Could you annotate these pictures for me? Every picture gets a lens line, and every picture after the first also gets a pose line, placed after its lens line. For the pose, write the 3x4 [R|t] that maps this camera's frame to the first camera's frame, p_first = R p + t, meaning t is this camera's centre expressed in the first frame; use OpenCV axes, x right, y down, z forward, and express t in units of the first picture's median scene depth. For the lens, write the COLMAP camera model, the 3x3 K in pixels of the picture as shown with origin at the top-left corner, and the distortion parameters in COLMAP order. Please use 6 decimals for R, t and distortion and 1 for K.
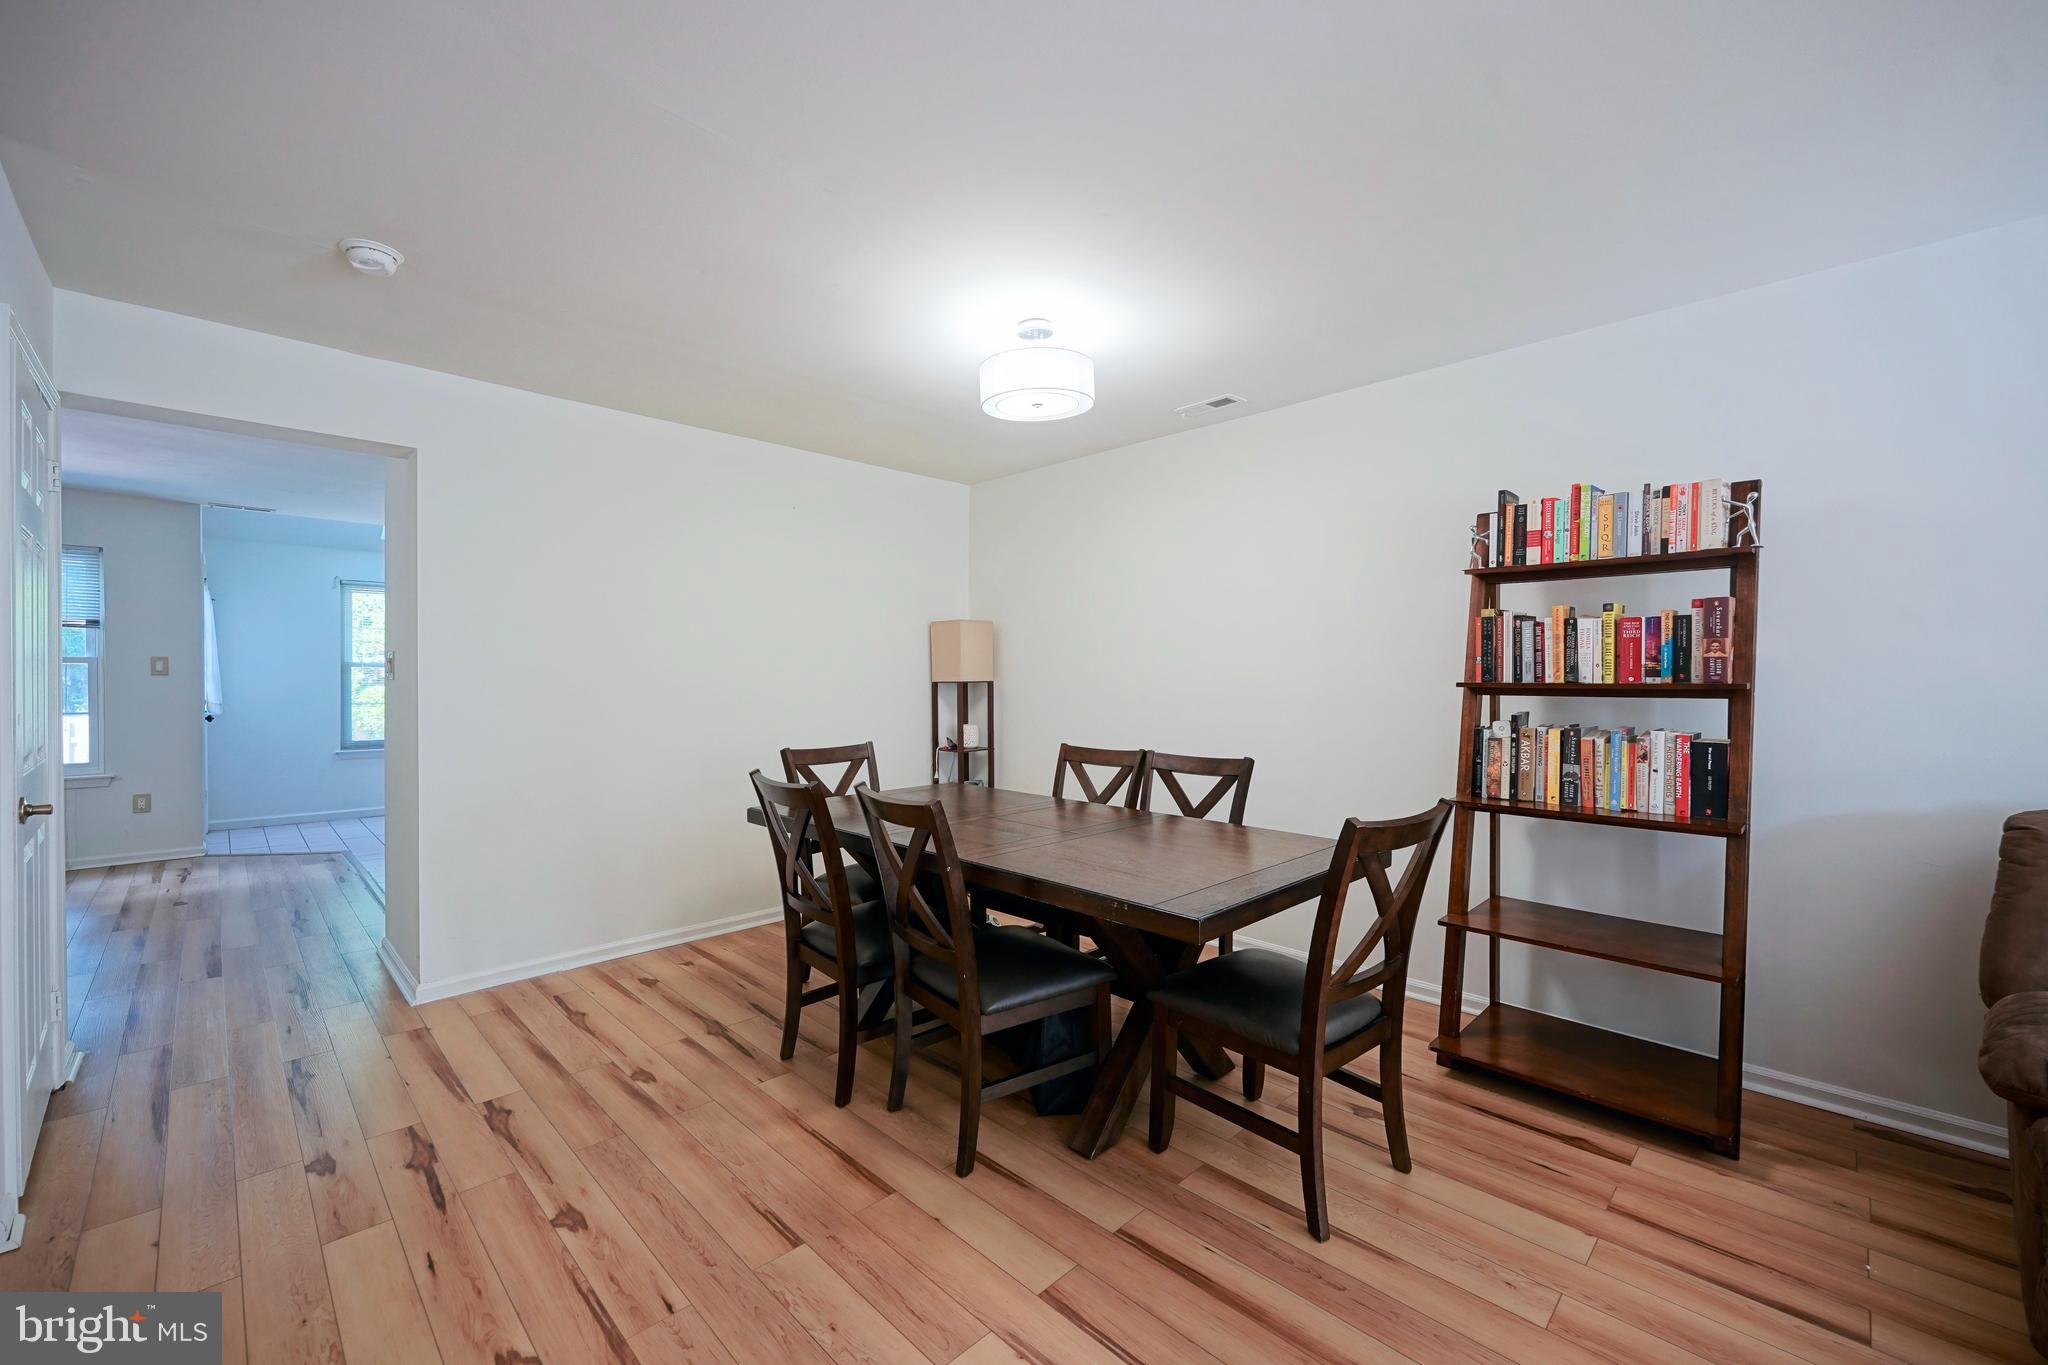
lens RADIAL K [[850.0, 0, 1014.1], [0, 850.0, 684.6], [0, 0, 1]] dist [0.002735, 0.000468]
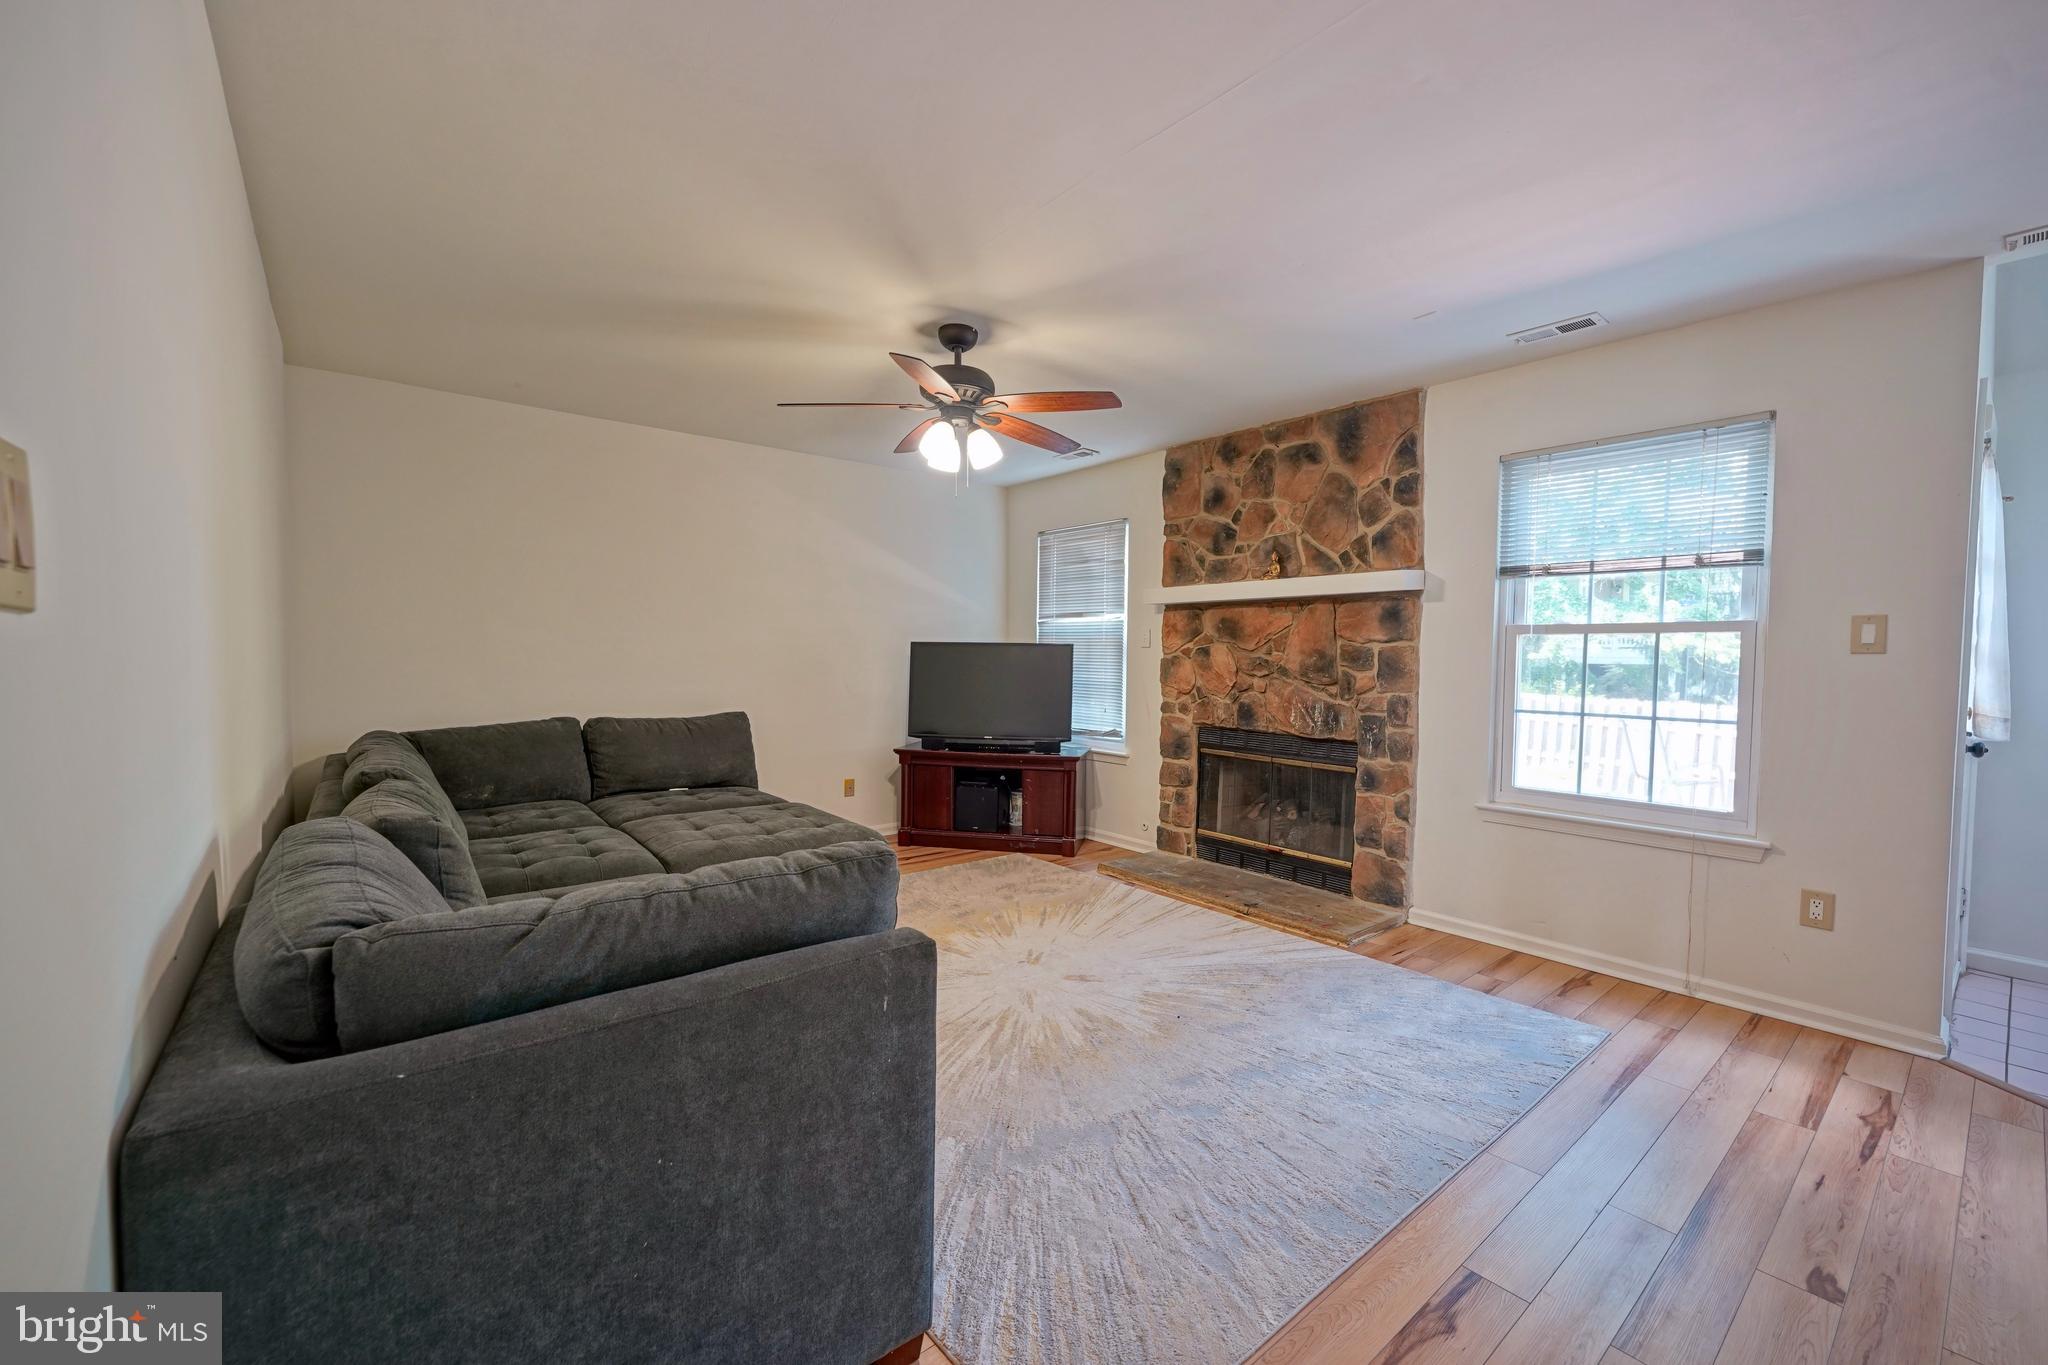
lens RADIAL K [[819.9, 0, 1028.3], [0, 819.9, 686.8], [0, 0, 1]] dist [0.000364, -0.000311]
pose [[-0.064933, 0.032414, -0.997363, -1.165747], [-0.018621, 0.999259, 0.033688, 0.003287], [0.997716, 0.020760, -0.064281, 1.277800]]
